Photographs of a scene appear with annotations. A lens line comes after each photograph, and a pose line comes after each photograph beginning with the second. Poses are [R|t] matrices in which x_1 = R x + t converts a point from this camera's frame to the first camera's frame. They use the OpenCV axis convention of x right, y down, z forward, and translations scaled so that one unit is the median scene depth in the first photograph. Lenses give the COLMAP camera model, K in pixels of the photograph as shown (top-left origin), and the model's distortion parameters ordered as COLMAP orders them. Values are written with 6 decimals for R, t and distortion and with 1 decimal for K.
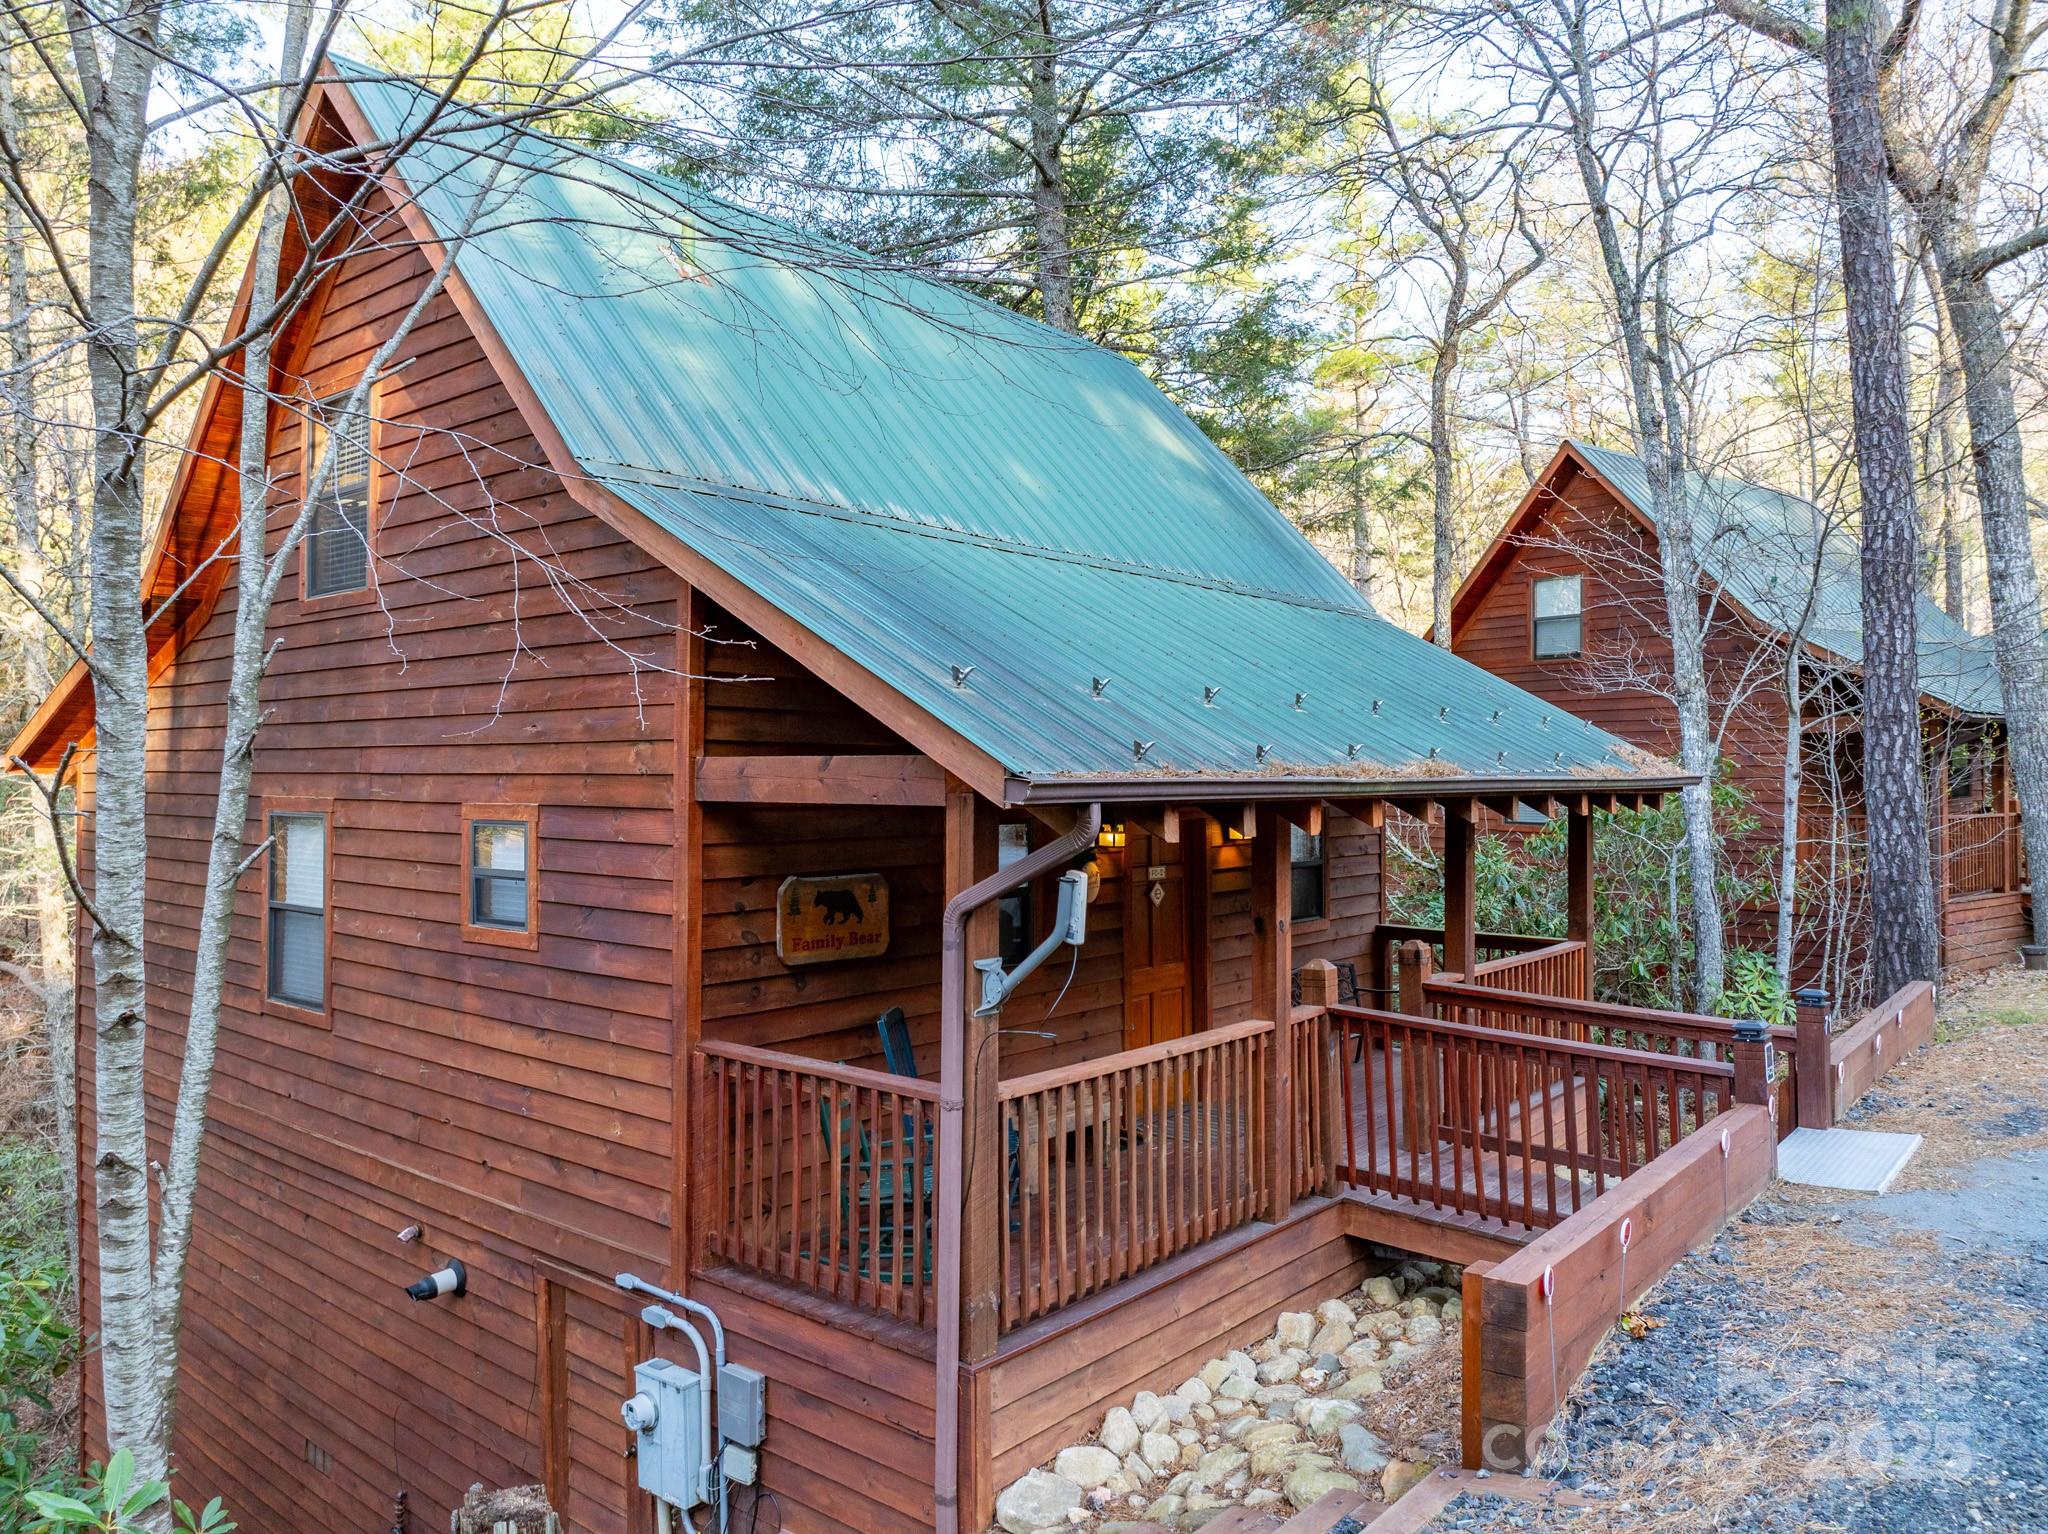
lens RADIAL K [[1458.6, 0, 1028.3], [0, 1458.6, 766.4], [0, 0, 1]] dist [-0.041119, 0.010792]
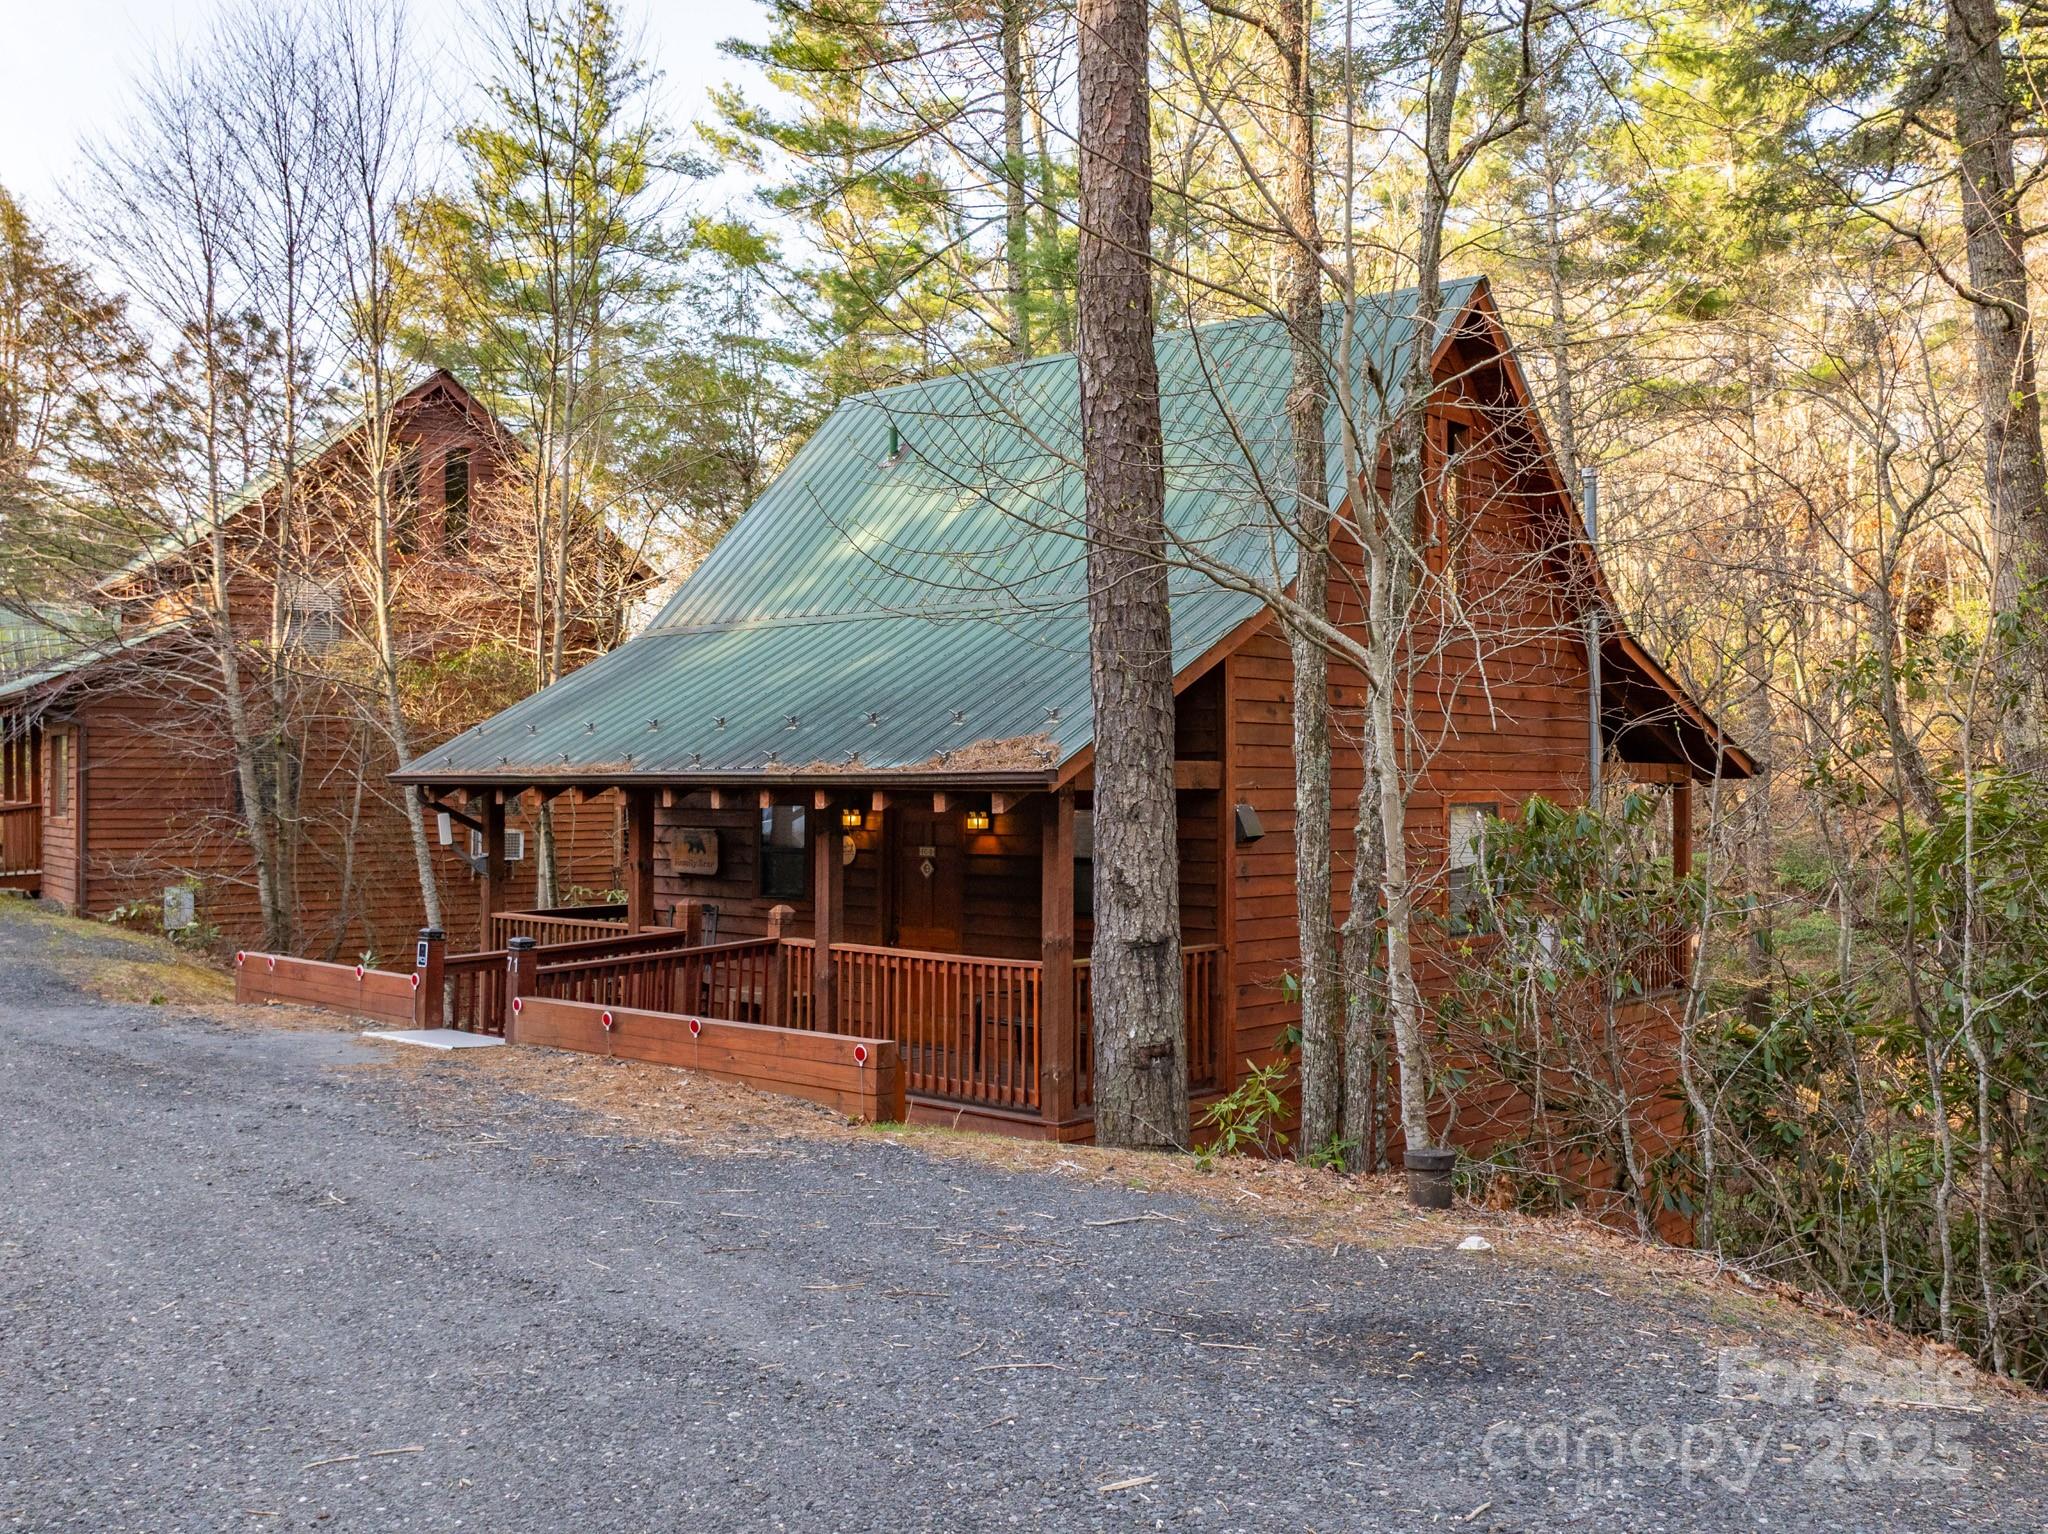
lens RADIAL K [[1853.4, 0, 1101.0], [0, 1853.4, 756.8], [0, 0, 1]] dist [-0.027466, 0.006930]
pose [[-0.029036, -0.012123, -0.999505, 2.185657], [0.006578, 0.999902, -0.012319, 0.016954], [0.999557, -0.006932, -0.028954, 1.570844]]
